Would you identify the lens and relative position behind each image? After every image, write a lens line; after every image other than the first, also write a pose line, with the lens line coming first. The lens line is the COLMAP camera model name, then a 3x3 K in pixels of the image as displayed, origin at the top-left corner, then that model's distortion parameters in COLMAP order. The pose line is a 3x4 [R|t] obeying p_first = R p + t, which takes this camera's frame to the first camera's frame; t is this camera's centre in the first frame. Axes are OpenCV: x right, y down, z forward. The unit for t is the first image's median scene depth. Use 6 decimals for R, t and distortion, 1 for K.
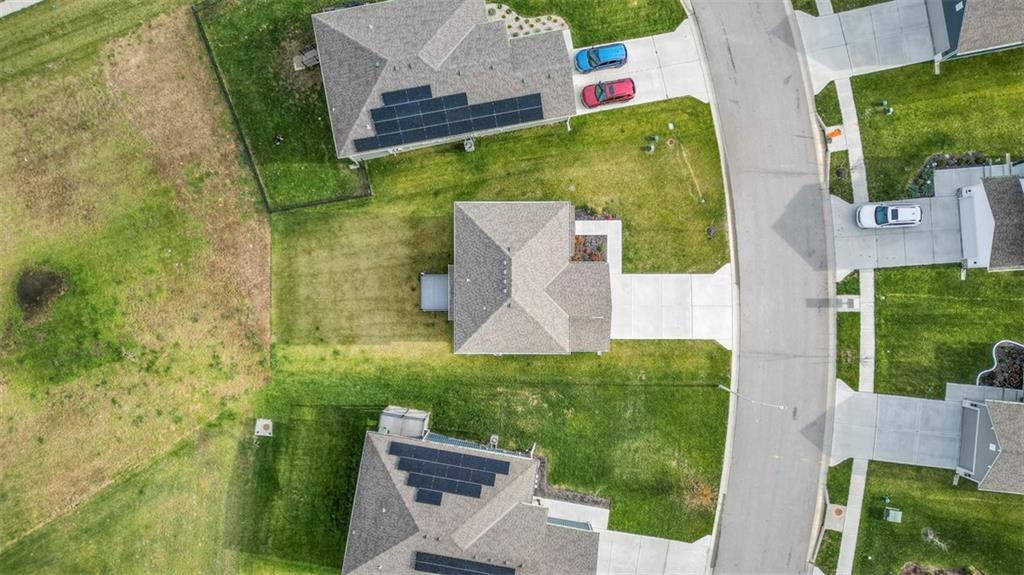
lens RADIAL K [[710.6, 0, 509.0], [0, 710.6, 285.8], [0, 0, 1]] dist [0.098095, -0.103370]
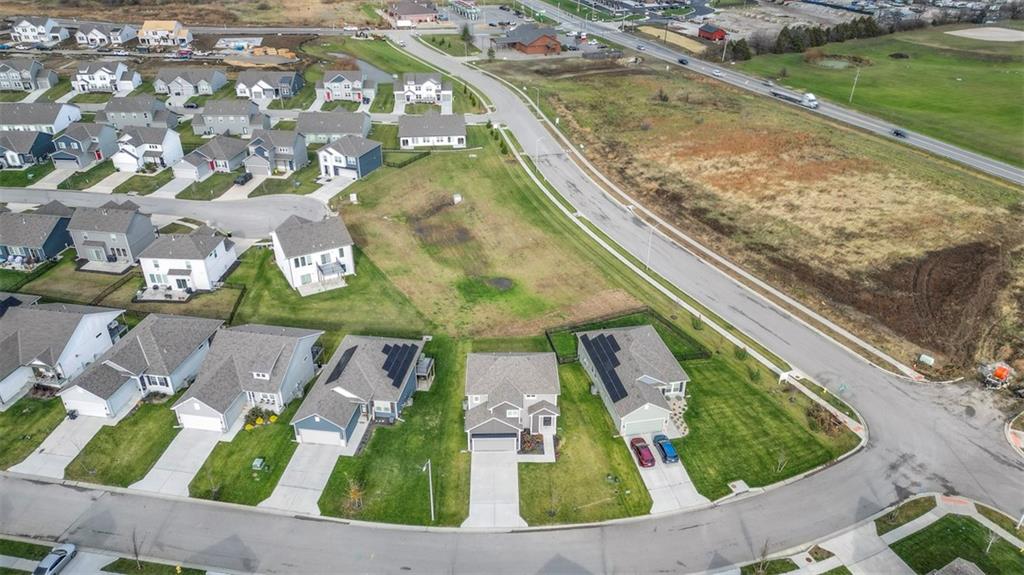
lens RADIAL K [[710.6, 0, 509.0], [0, 710.6, 285.8], [0, 0, 1]] dist [0.098095, -0.103370]
pose [[0.017782, 0.504608, -0.863165, 1.200533], [-0.999818, 0.014954, -0.011855, 0.011548], [0.006926, 0.863219, 0.504782, -0.016915]]
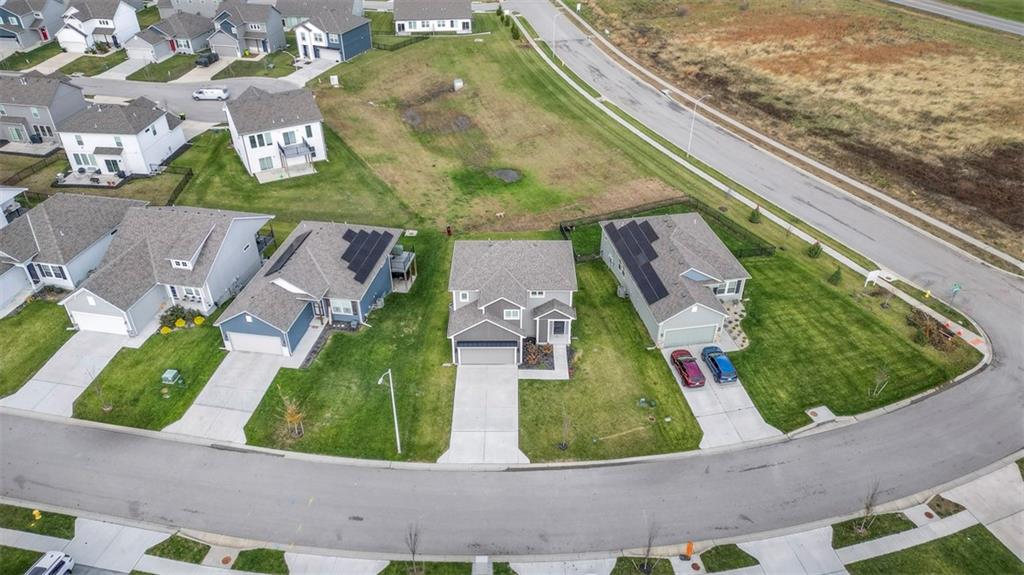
lens RADIAL K [[710.6, 0, 509.0], [0, 710.6, 285.8], [0, 0, 1]] dist [0.098095, -0.103370]
pose [[-0.006586, 0.574062, -0.818785, 0.936347], [-0.999894, 0.006839, 0.012837, -0.017757], [0.012969, 0.818783, 0.573956, 0.283218]]
